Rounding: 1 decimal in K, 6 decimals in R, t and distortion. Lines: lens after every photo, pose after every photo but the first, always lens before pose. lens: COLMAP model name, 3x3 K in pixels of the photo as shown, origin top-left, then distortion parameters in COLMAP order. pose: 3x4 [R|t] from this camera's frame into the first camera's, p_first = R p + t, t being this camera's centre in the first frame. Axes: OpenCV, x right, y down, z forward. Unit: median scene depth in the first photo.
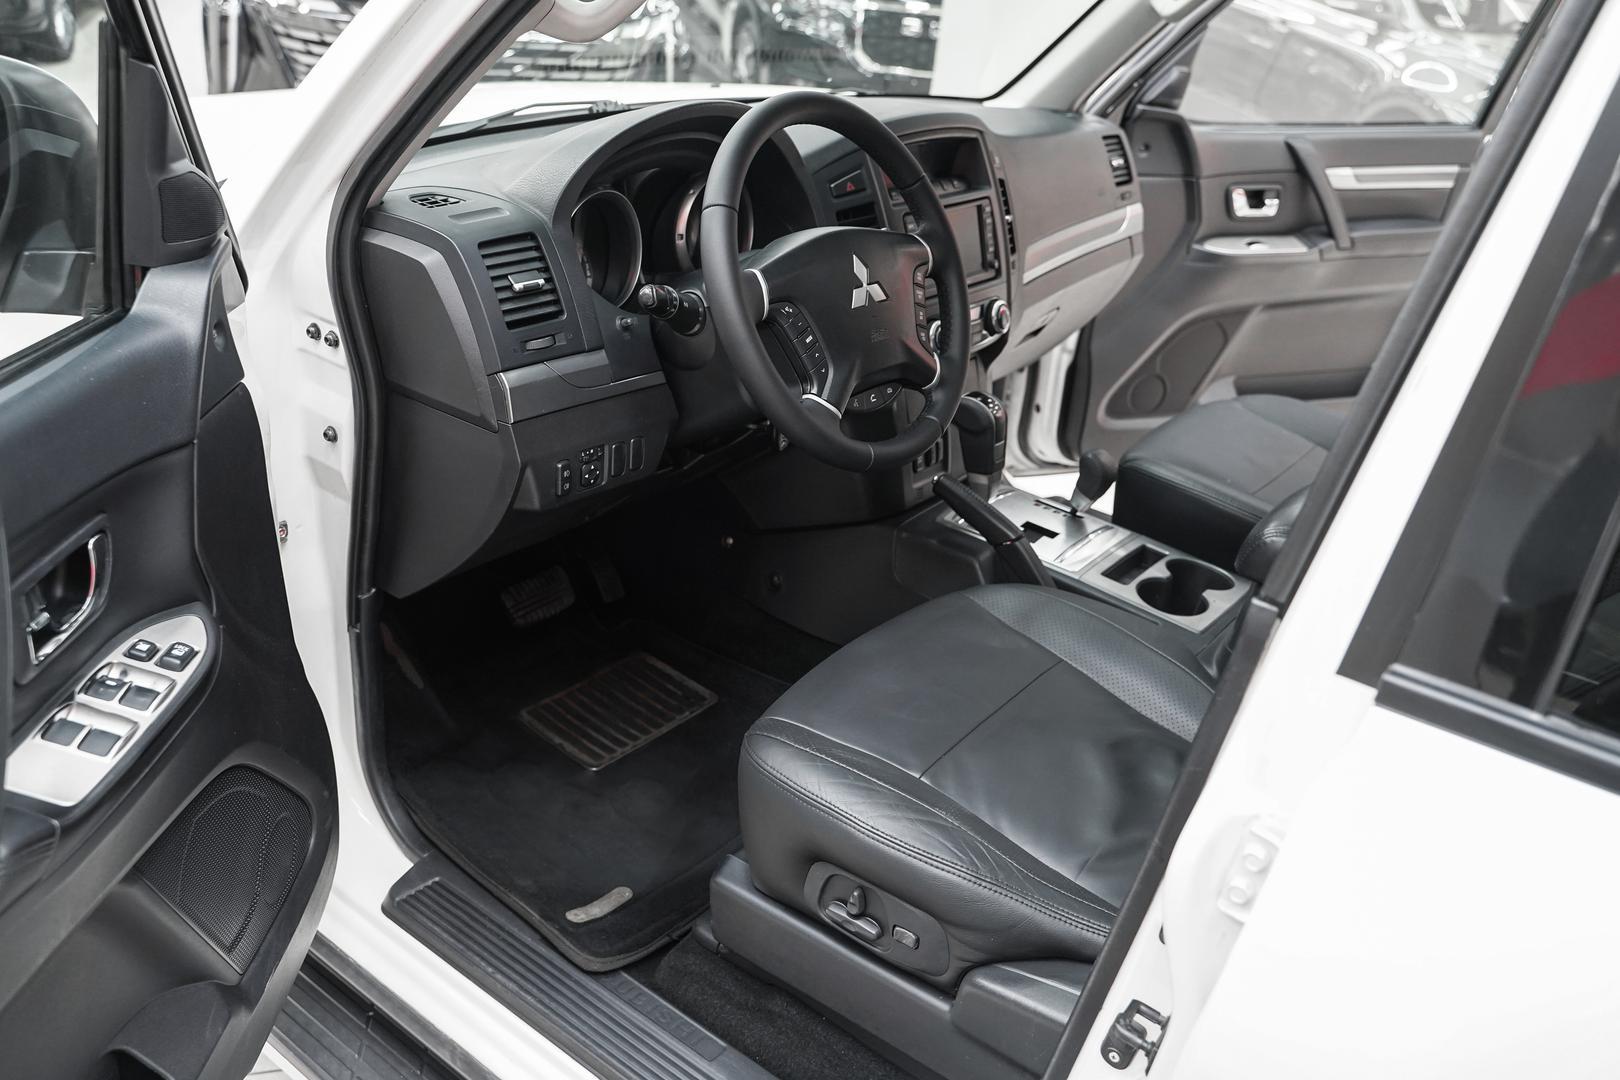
lens RADIAL K [[1277.8, 0, 810.7], [0, 1277.8, 540.6], [0, 0, 1]] dist [-0.011369, 0.009592]
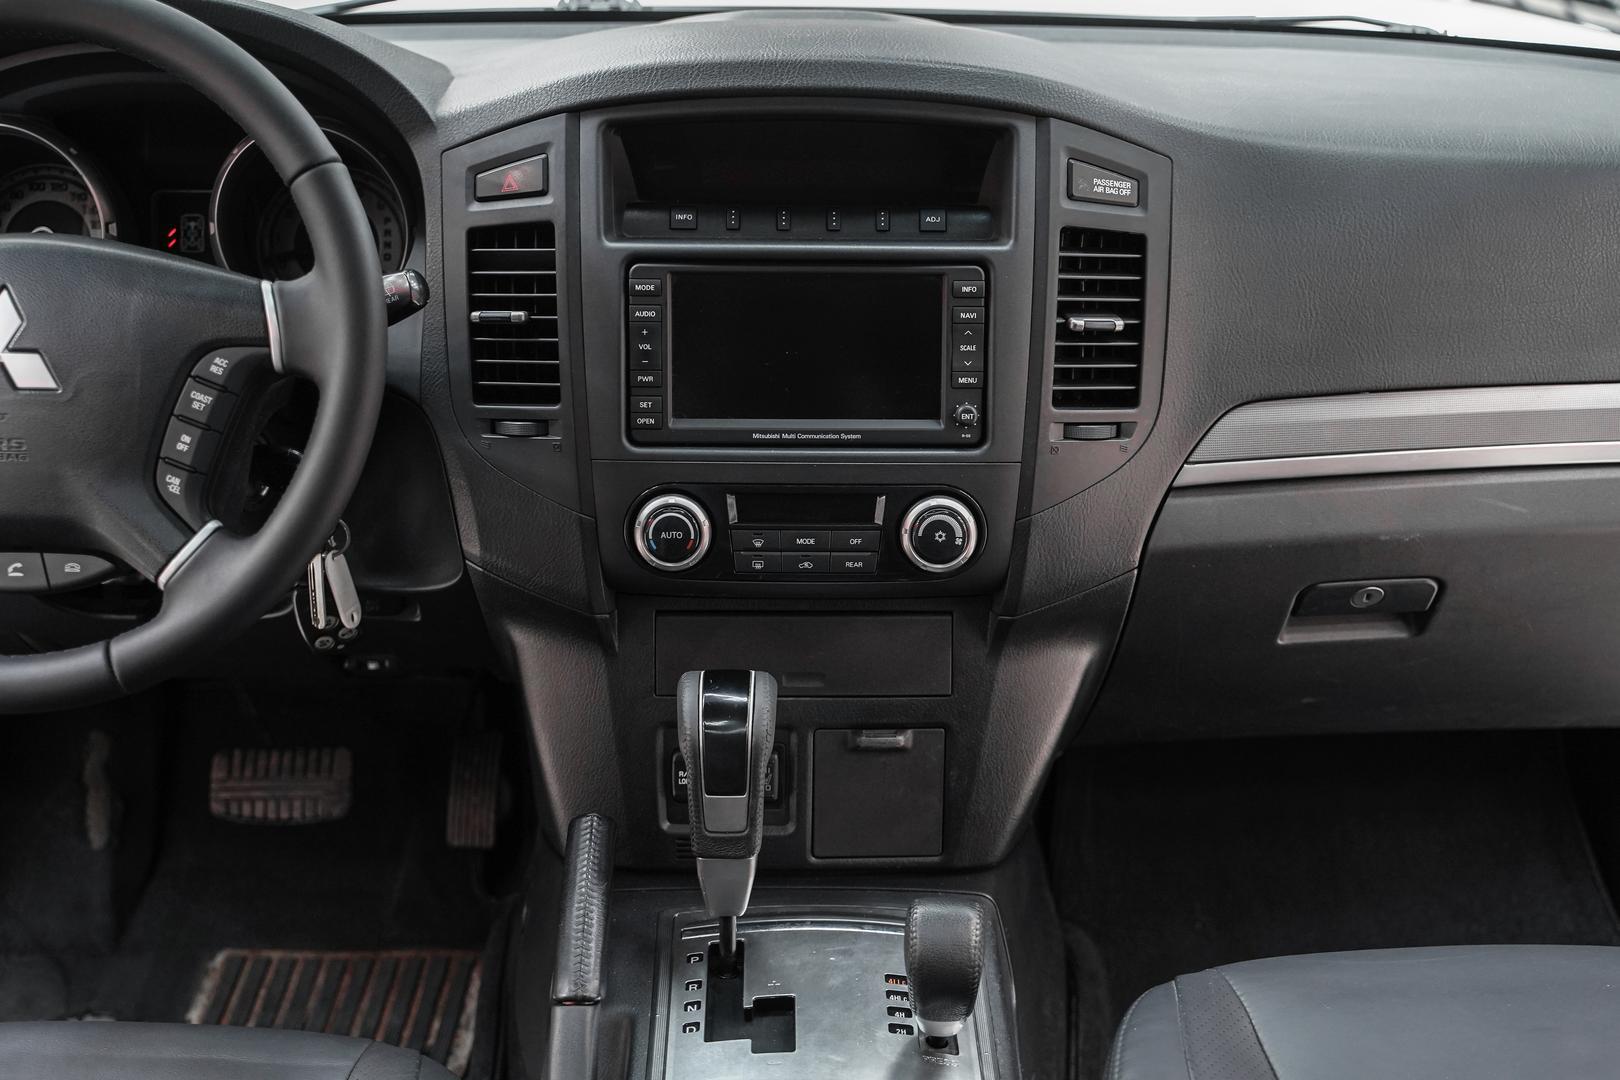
lens RADIAL K [[2112.7, 0, 816.0], [0, 2112.7, 546.8], [0, 0, 1]] dist [0.004473, -0.019635]
pose [[0.627919, 0.246486, -0.738215, 0.741695], [-0.305293, 0.950509, 0.057690, -0.227118], [0.715901, 0.189147, 0.672094, 0.561586]]
